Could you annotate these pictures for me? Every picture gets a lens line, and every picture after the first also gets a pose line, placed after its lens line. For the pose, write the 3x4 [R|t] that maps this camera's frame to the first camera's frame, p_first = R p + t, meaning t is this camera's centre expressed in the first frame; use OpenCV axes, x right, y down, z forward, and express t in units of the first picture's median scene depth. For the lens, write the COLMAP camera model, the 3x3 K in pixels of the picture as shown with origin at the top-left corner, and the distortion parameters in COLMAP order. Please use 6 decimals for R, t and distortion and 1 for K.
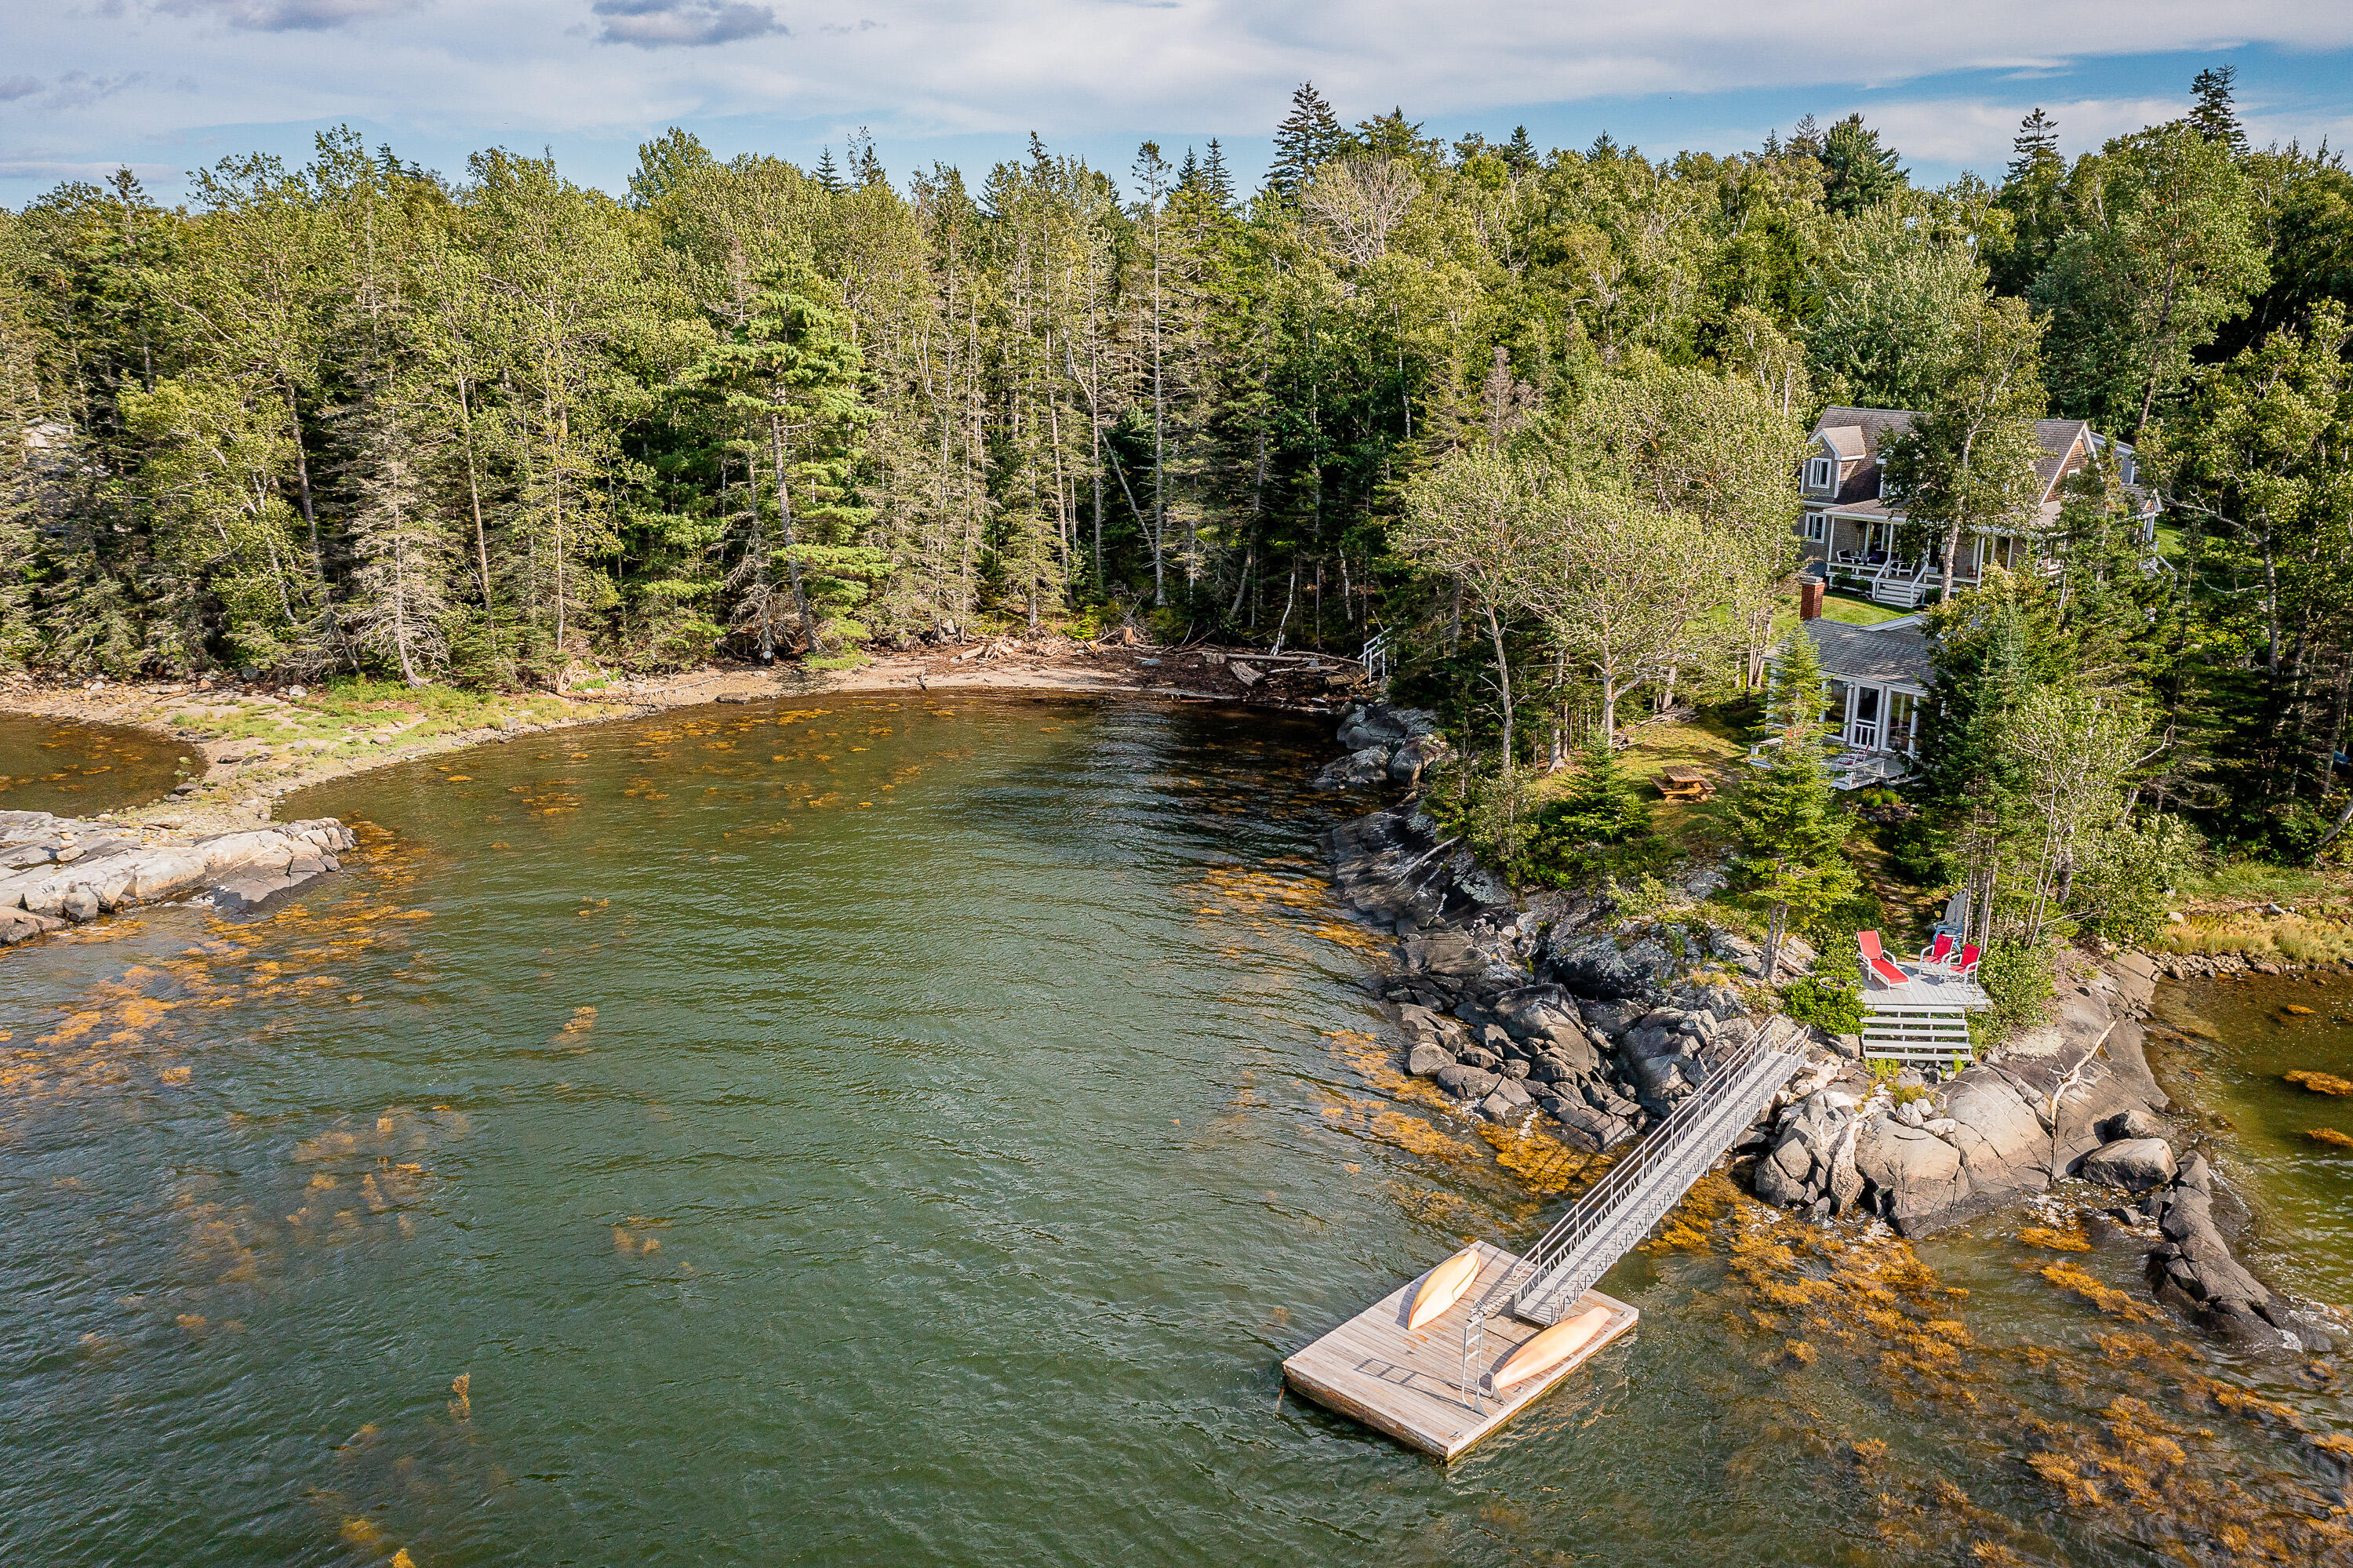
lens RADIAL K [[1874.8, 0, 1176.5], [0, 1874.8, 784.0], [0, 0, 1]] dist [-0.016528, 0.000597]
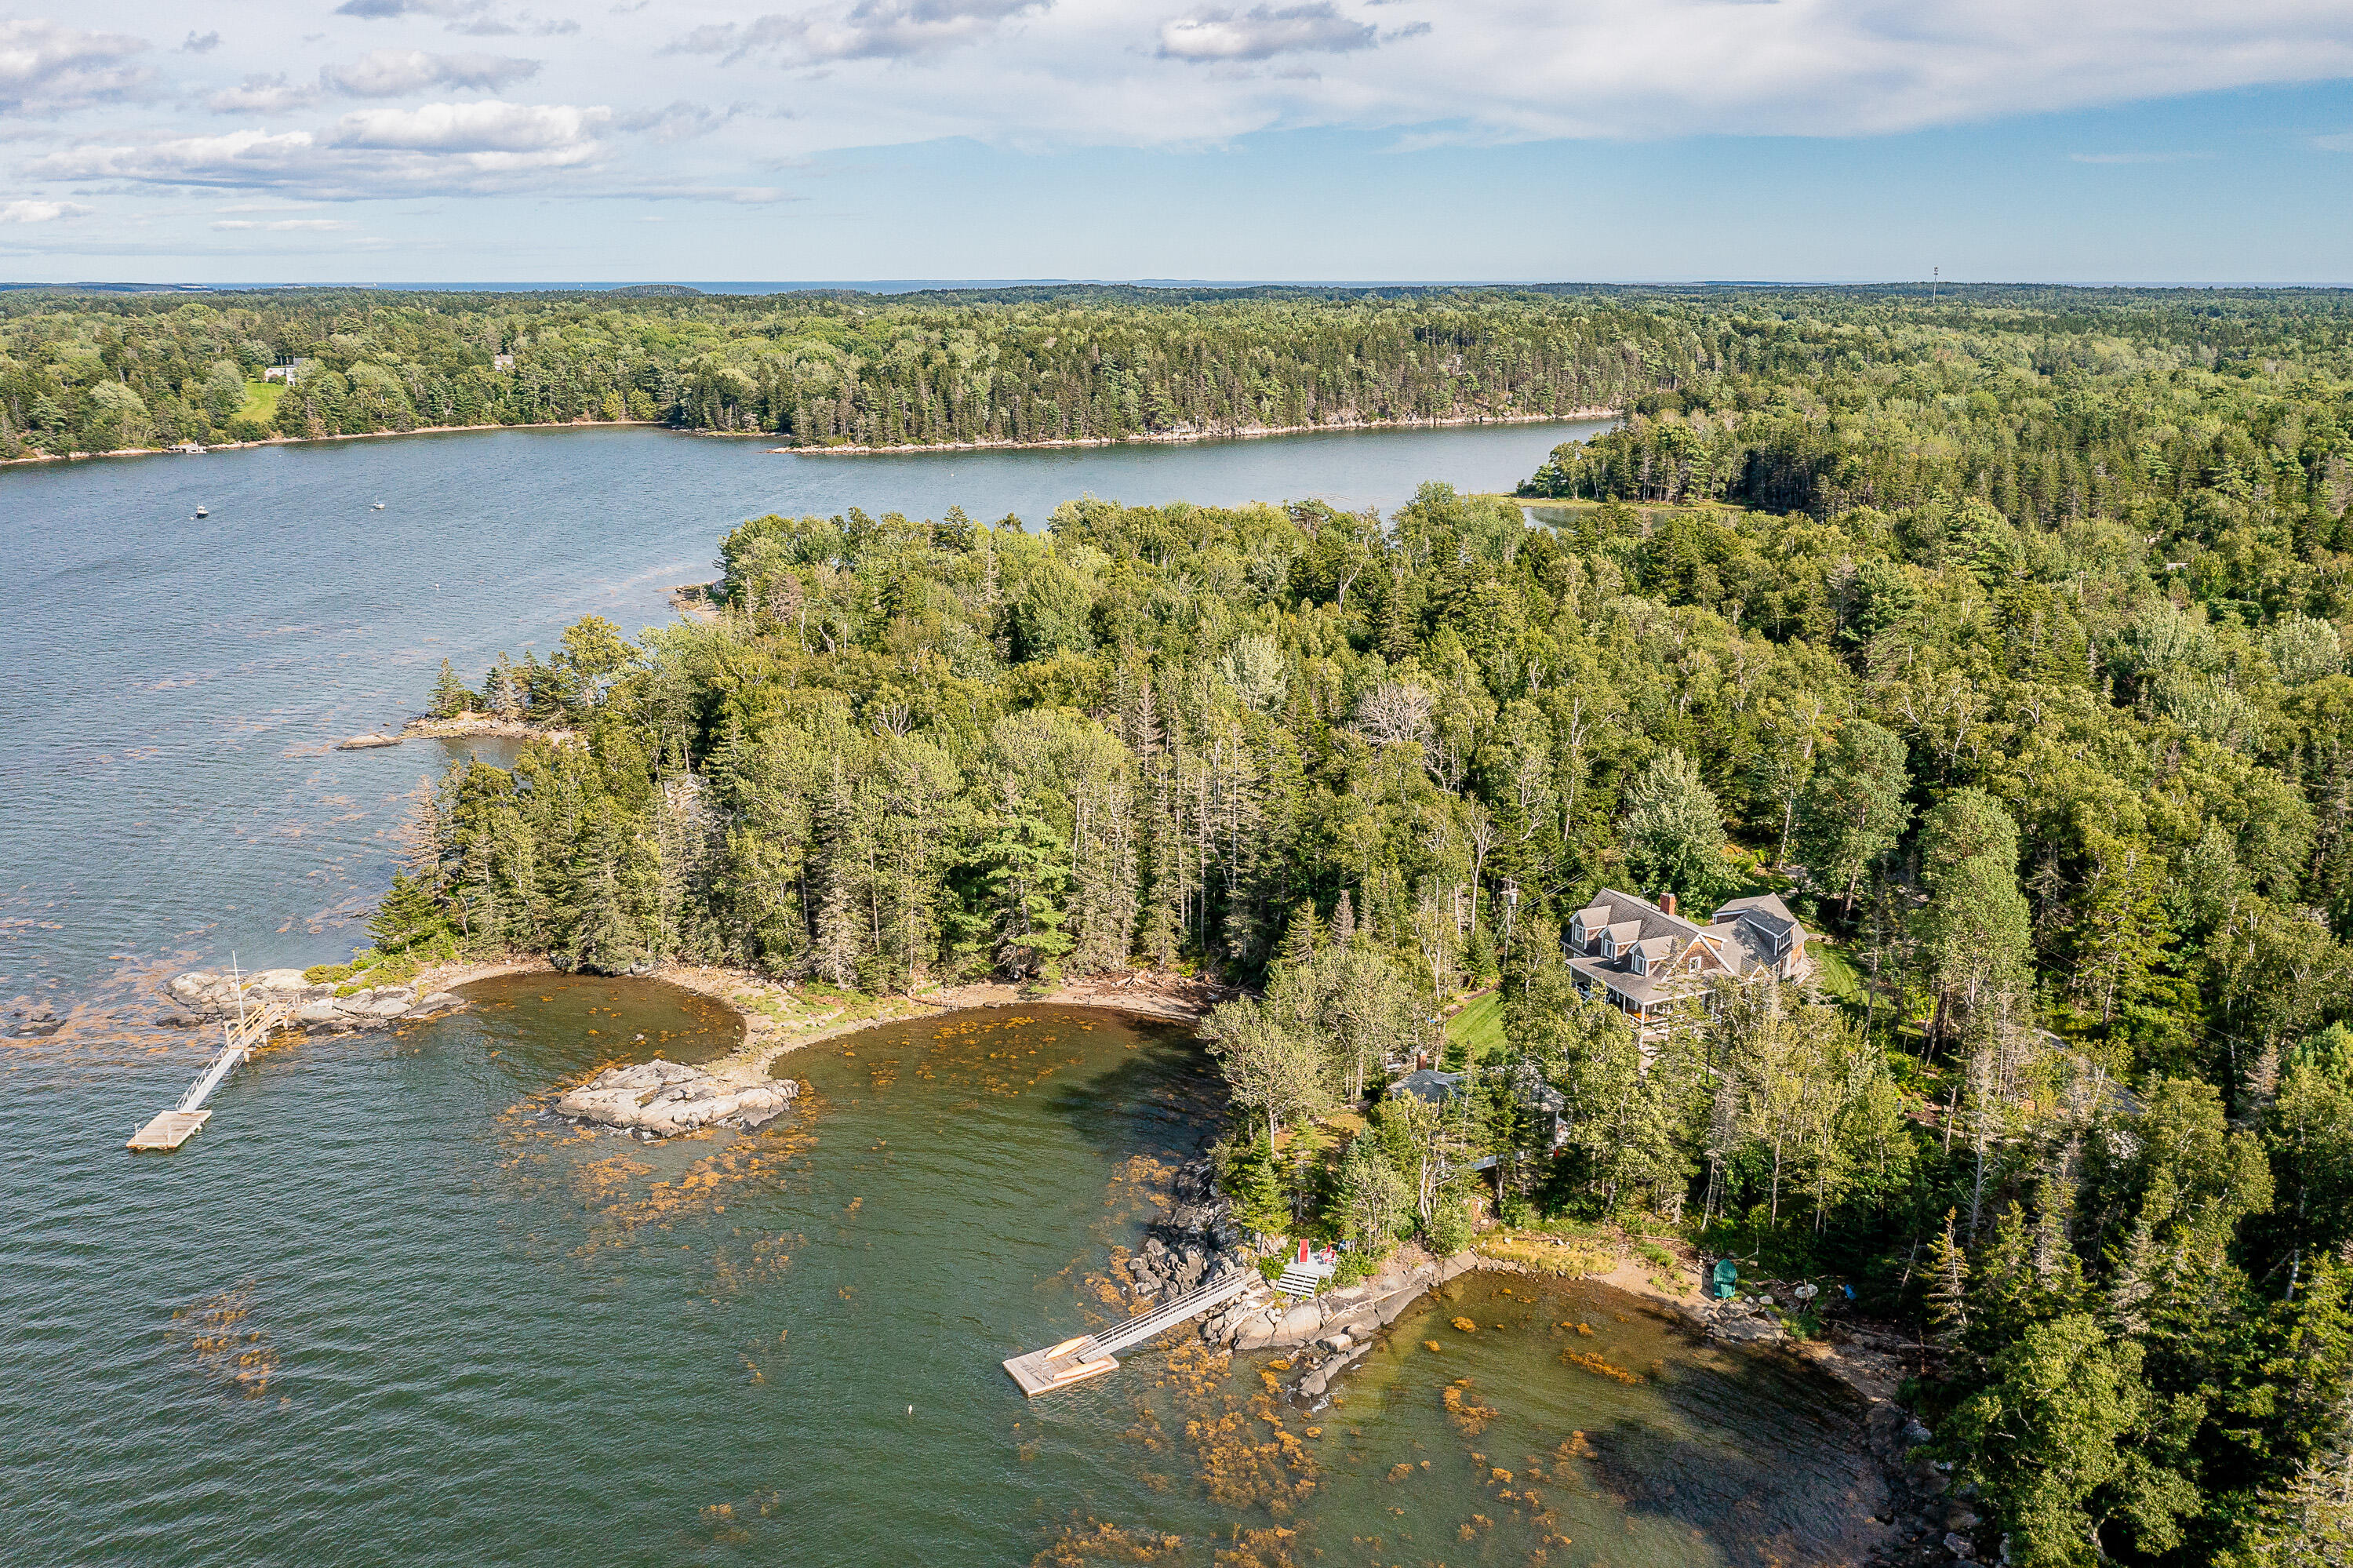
lens RADIAL K [[1874.8, 0, 1176.5], [0, 1874.8, 784.0], [0, 0, 1]] dist [-0.016528, 0.000597]
pose [[0.960407, 0.074566, -0.268436, 0.483441], [-0.075449, 0.997125, 0.007040, -0.318013], [0.268190, 0.013492, 0.963272, -0.894575]]
